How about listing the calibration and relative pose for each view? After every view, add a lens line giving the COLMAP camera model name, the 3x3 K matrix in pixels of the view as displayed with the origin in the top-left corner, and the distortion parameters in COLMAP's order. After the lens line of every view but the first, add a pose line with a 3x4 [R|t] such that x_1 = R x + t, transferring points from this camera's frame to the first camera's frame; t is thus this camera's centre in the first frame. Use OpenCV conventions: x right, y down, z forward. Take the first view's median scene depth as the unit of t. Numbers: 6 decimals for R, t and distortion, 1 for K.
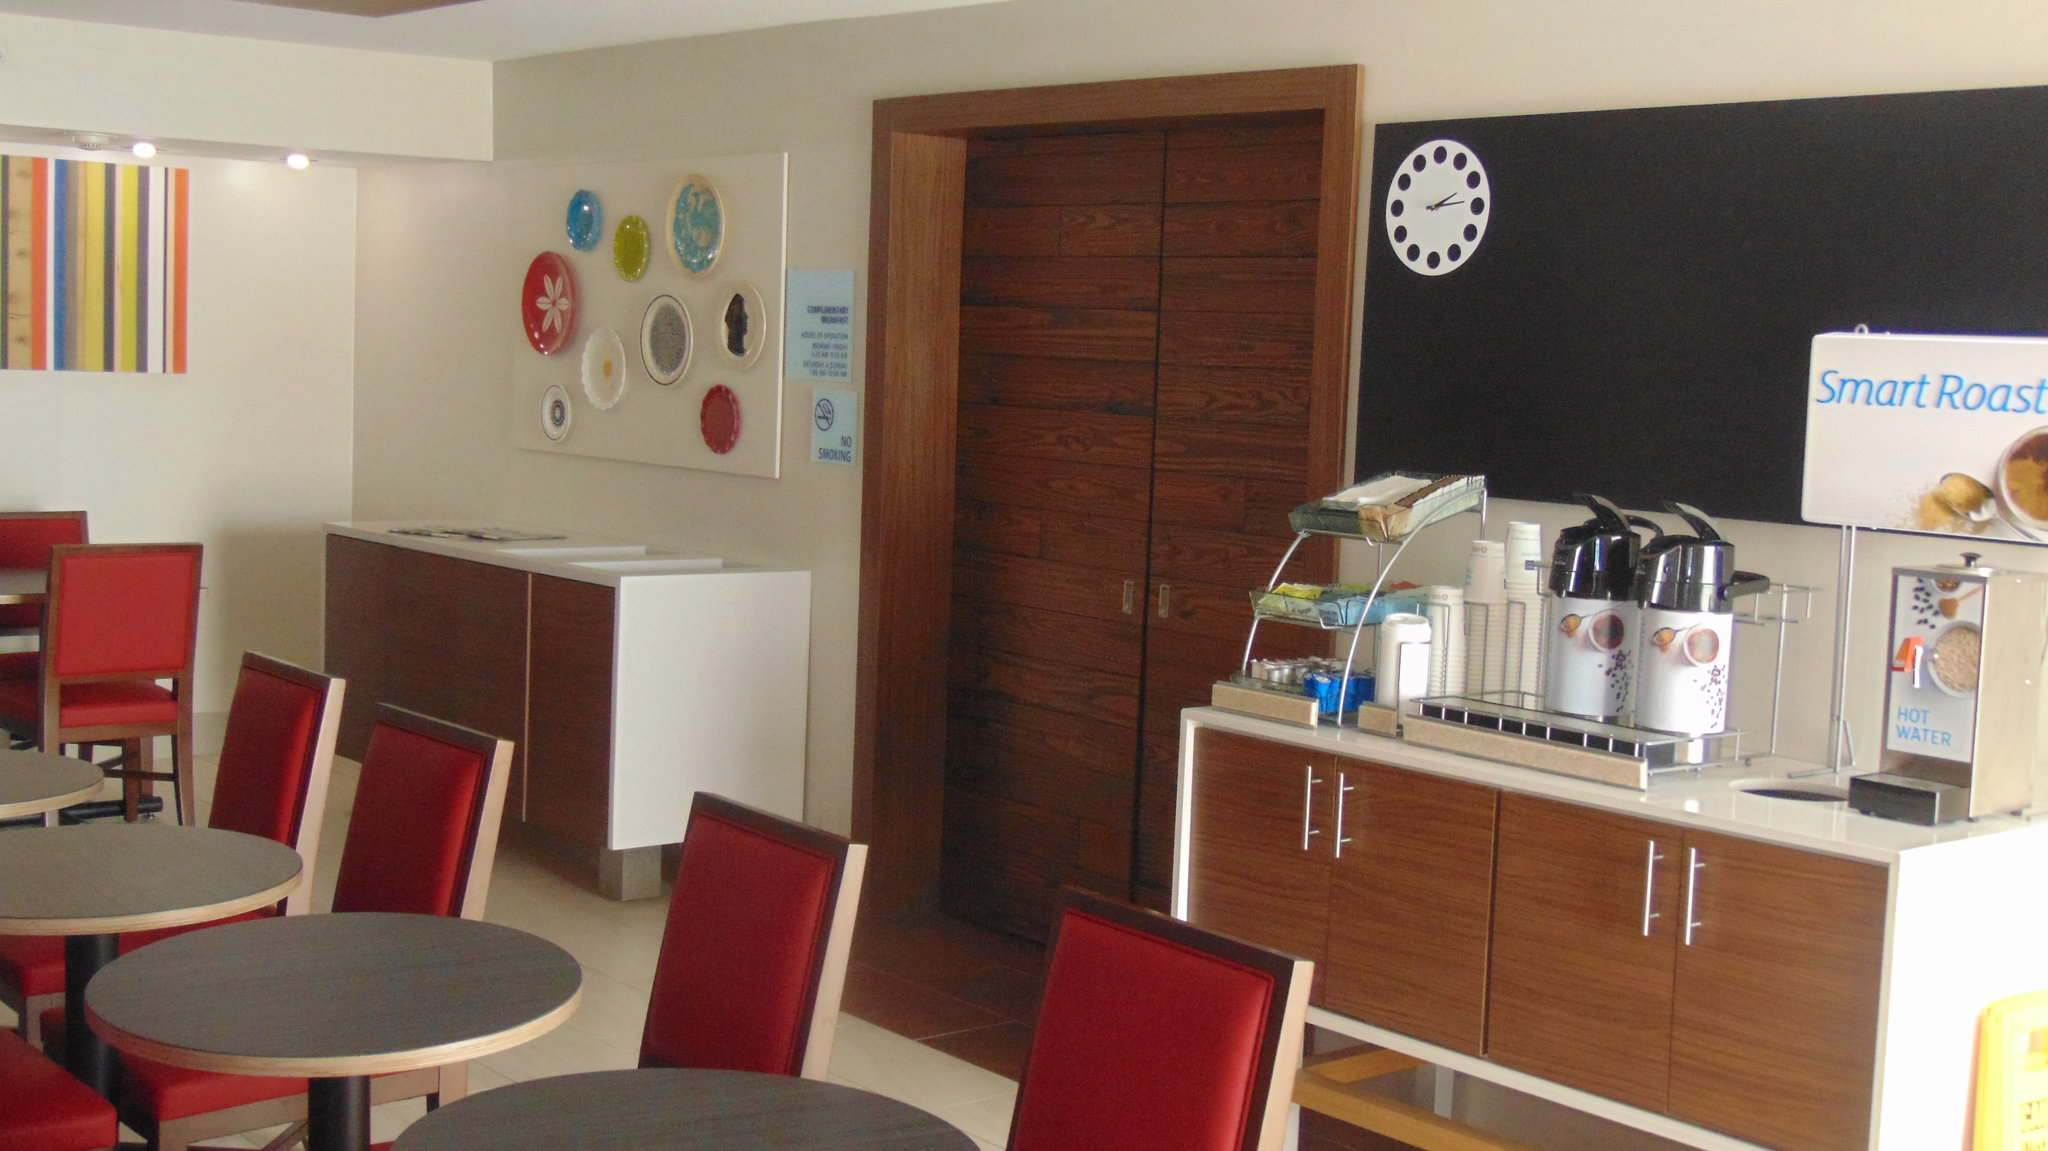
lens RADIAL K [[2474.7, 0, 1024.0], [0, 2474.7, 575.5], [0, 0, 1]] dist [-0.026982, -0.018453]
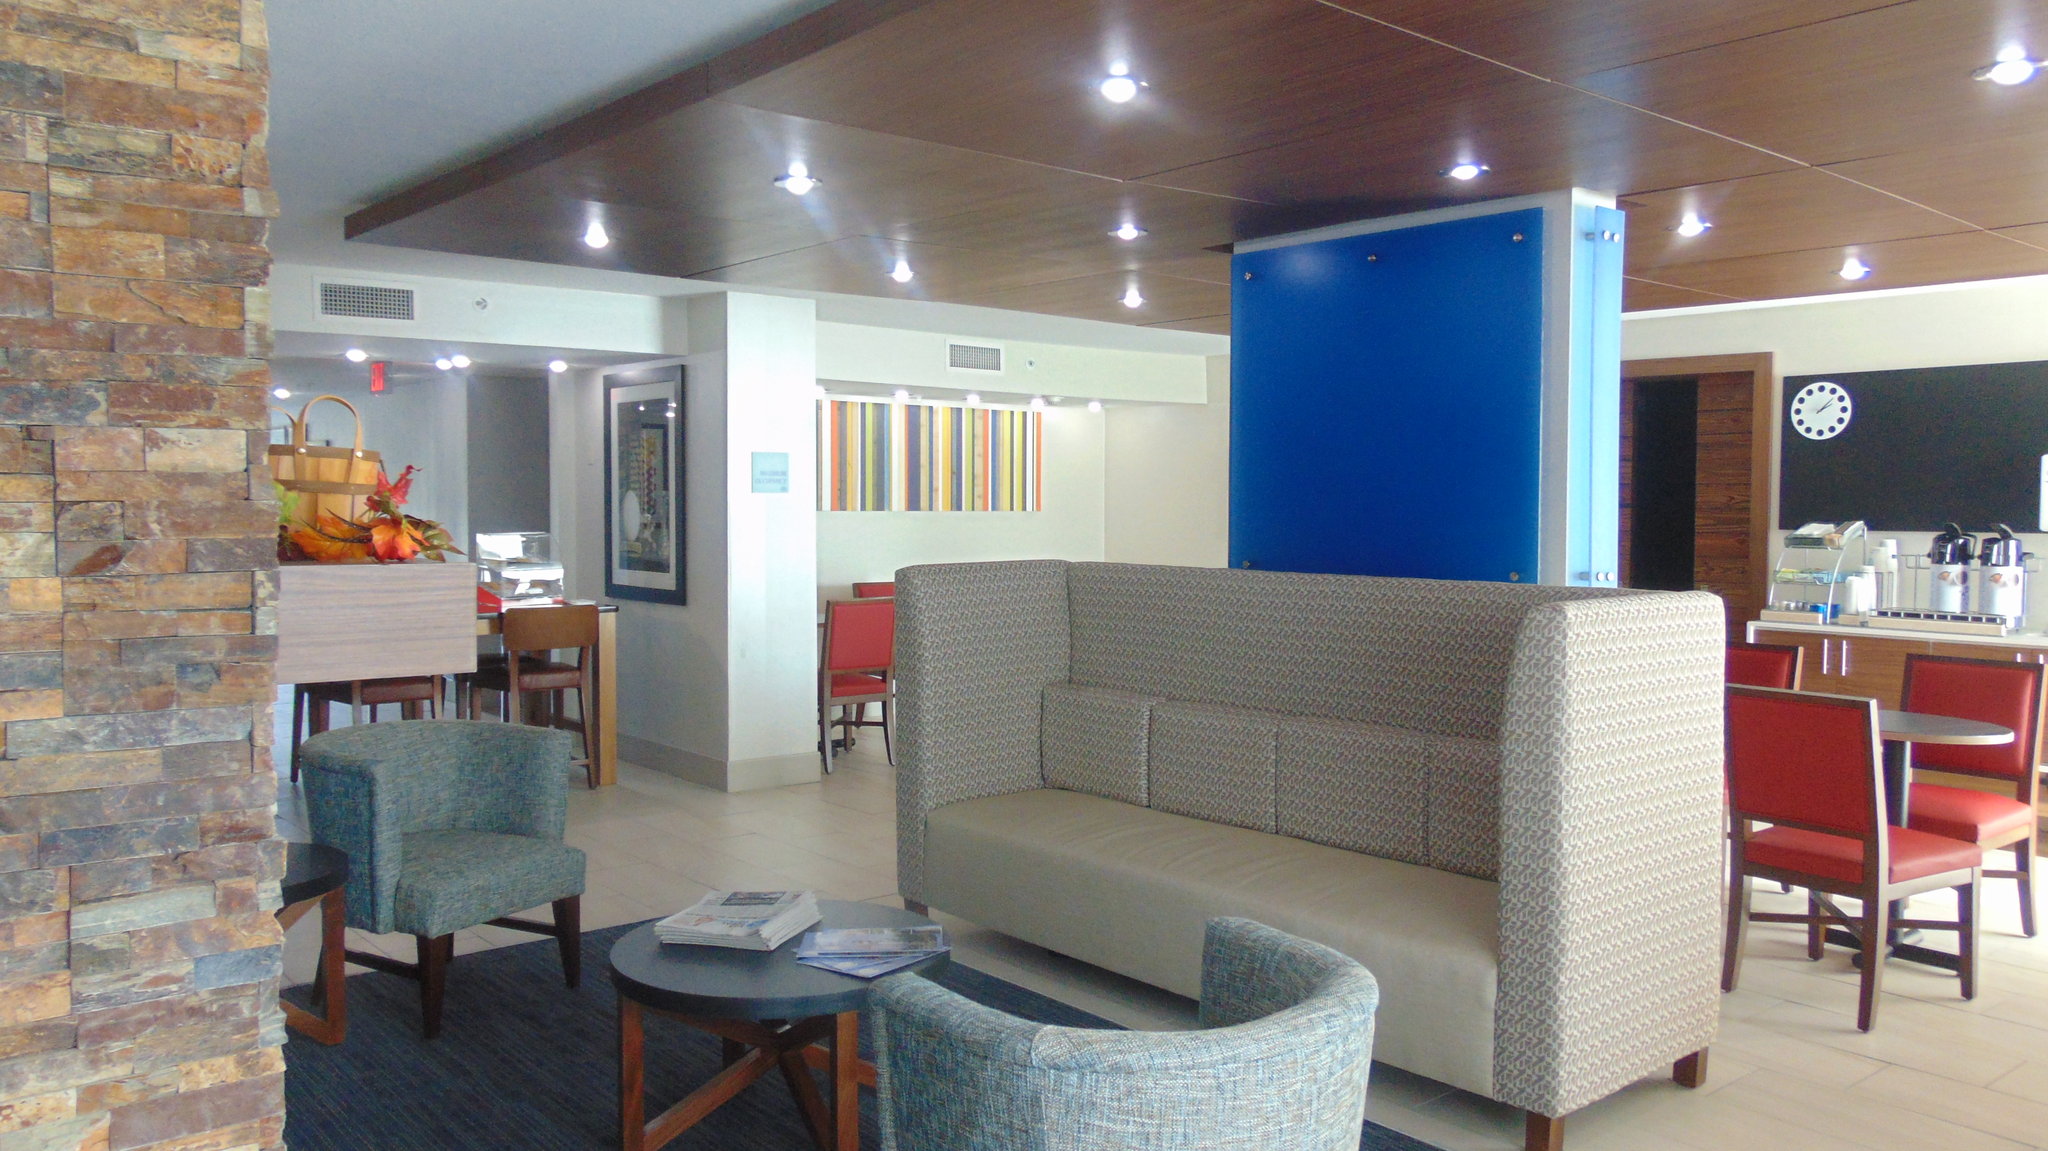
lens RADIAL K [[1536.0, 0, 1020.0], [0, 1536.0, 562.4], [0, 0, 1]] dist [-0.037783, 0.081743]
pose [[0.999395, -0.033419, -0.009675, -0.601023], [0.032828, 0.997898, -0.055869, 0.054083], [0.011522, 0.055517, 0.998391, -0.474645]]
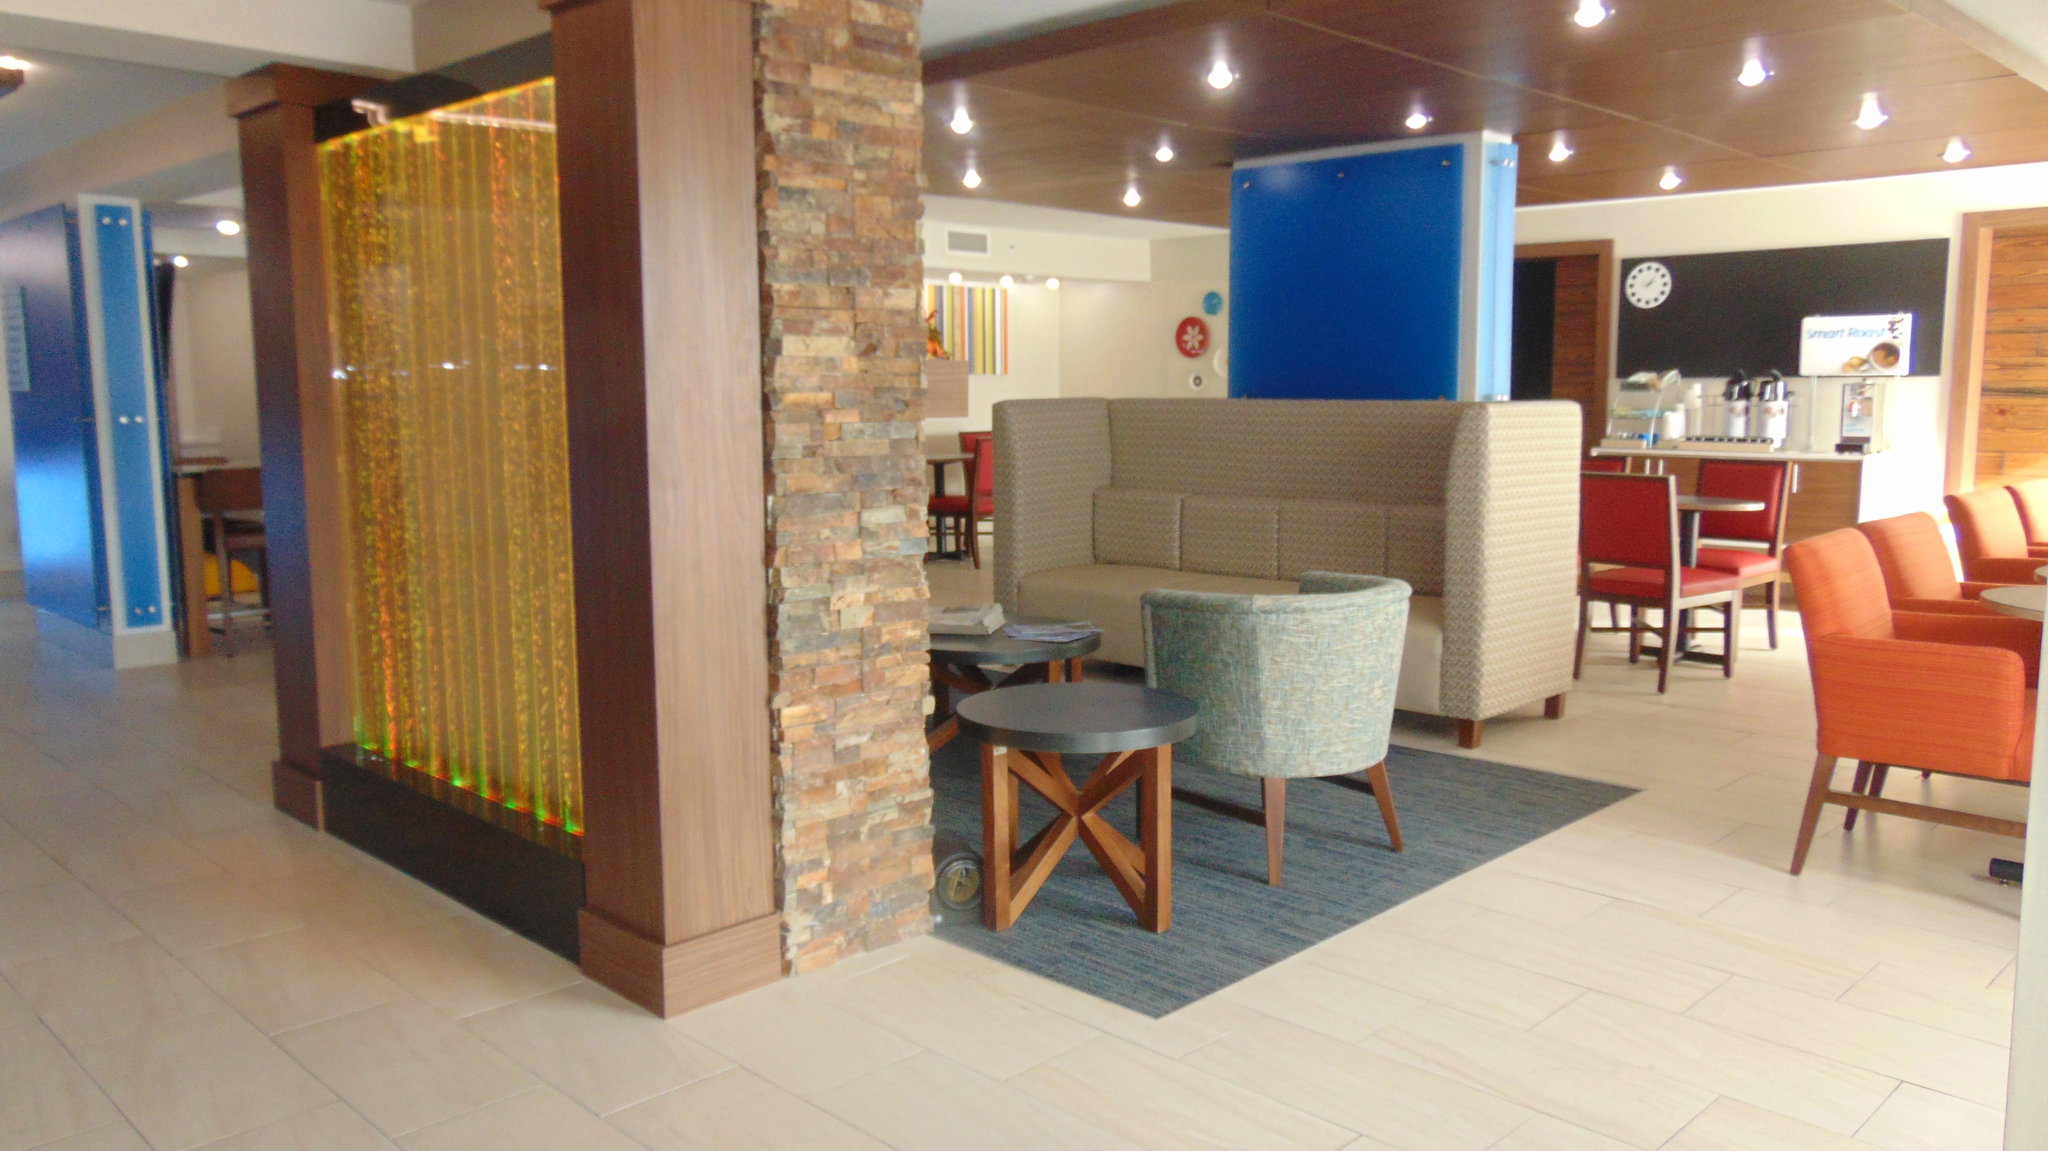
lens RADIAL K [[1536.0, 0, 1020.0], [0, 1536.0, 562.4], [0, 0, 1]] dist [-0.037783, 0.081743]
pose [[0.995734, -0.050913, 0.076956, -0.784225], [0.049140, 0.998485, 0.024756, 0.110692], [-0.078100, -0.020868, 0.996727, -0.850217]]
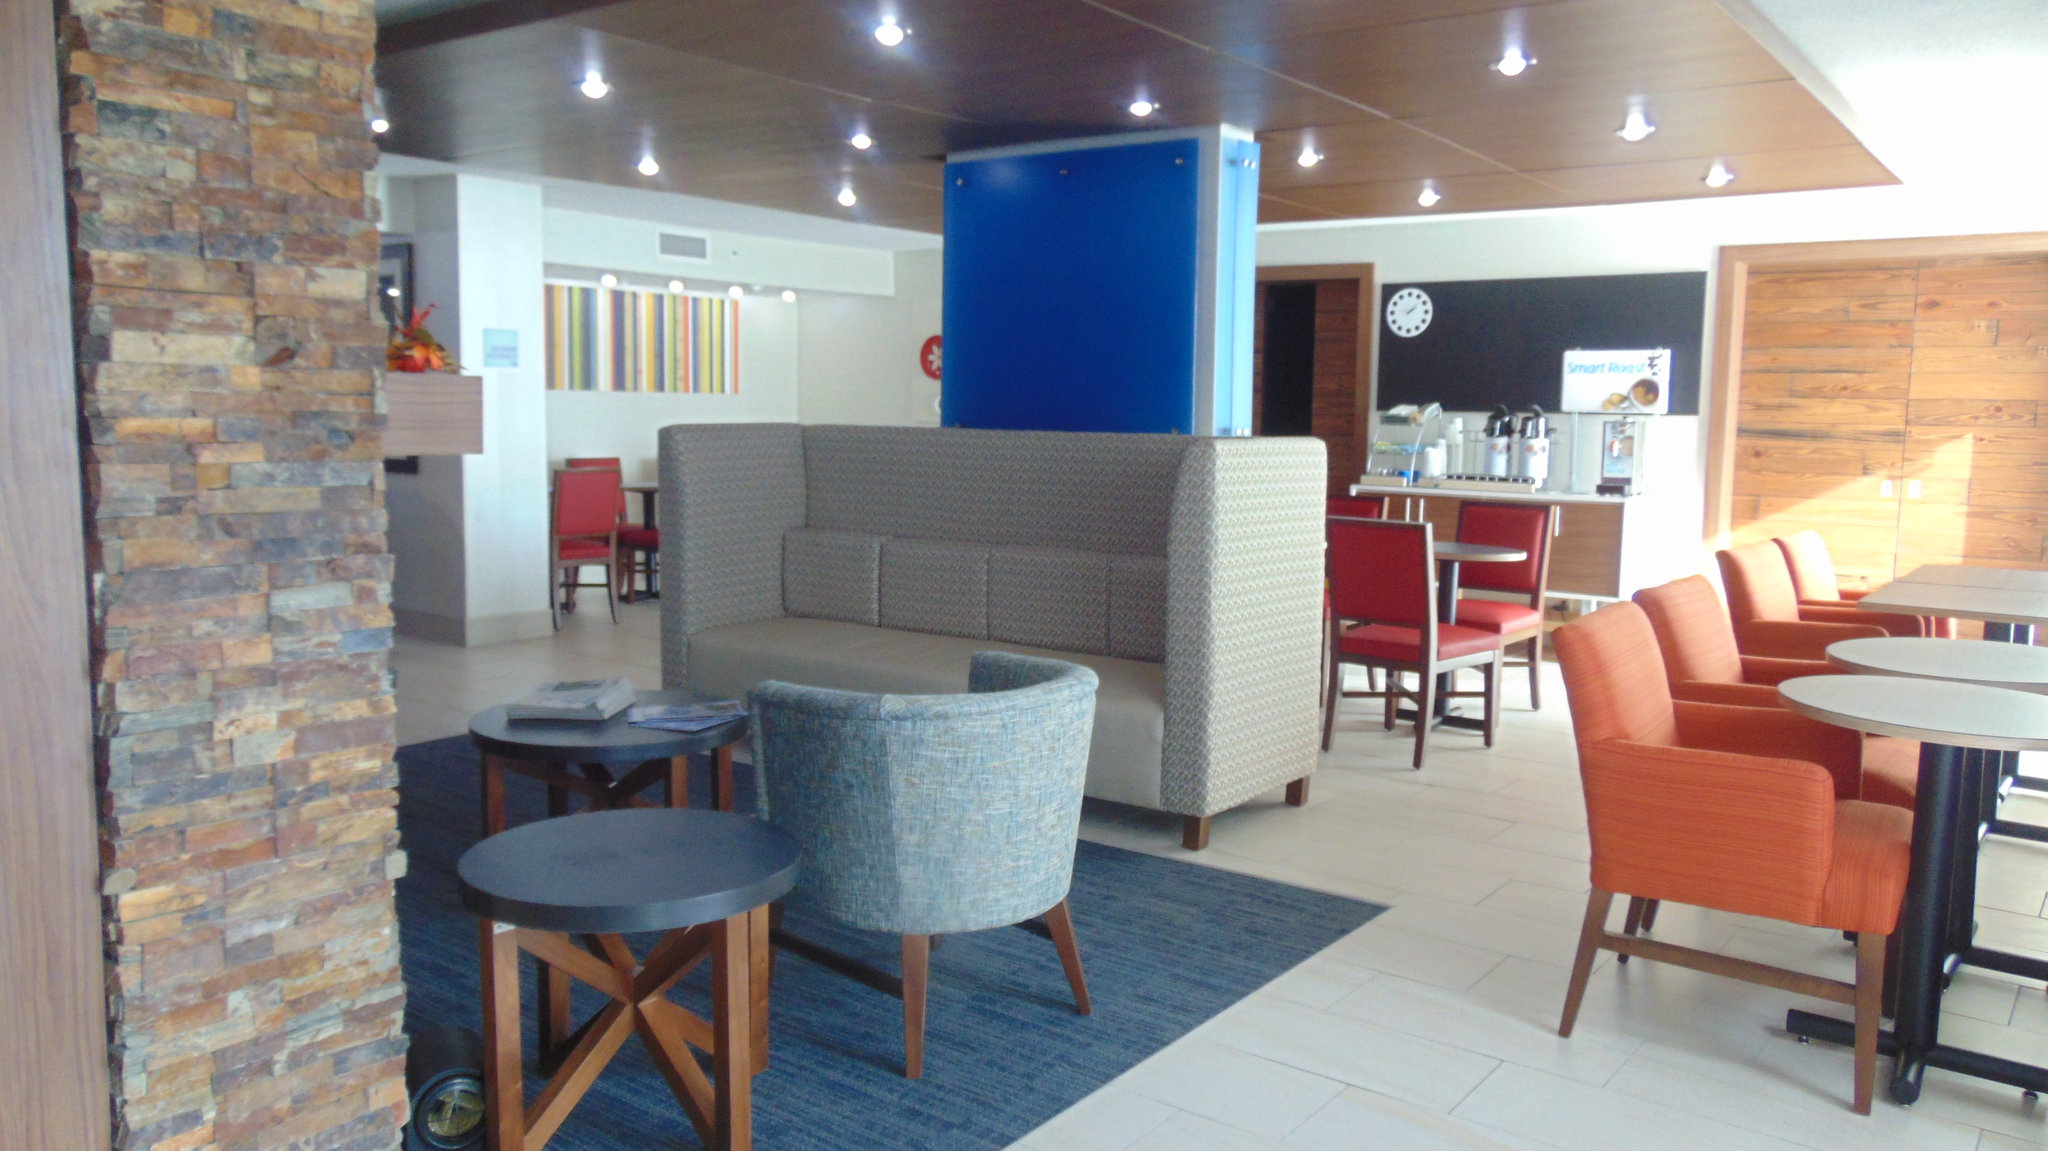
lens RADIAL K [[1536.0, 0, 1020.0], [0, 1536.0, 562.4], [0, 0, 1]] dist [-0.037783, 0.081743]
pose [[0.976559, -0.044711, 0.210556, -0.675440], [0.041998, 0.998967, 0.017344, 0.093551], [-0.211114, -0.008094, 0.977428, -0.662945]]
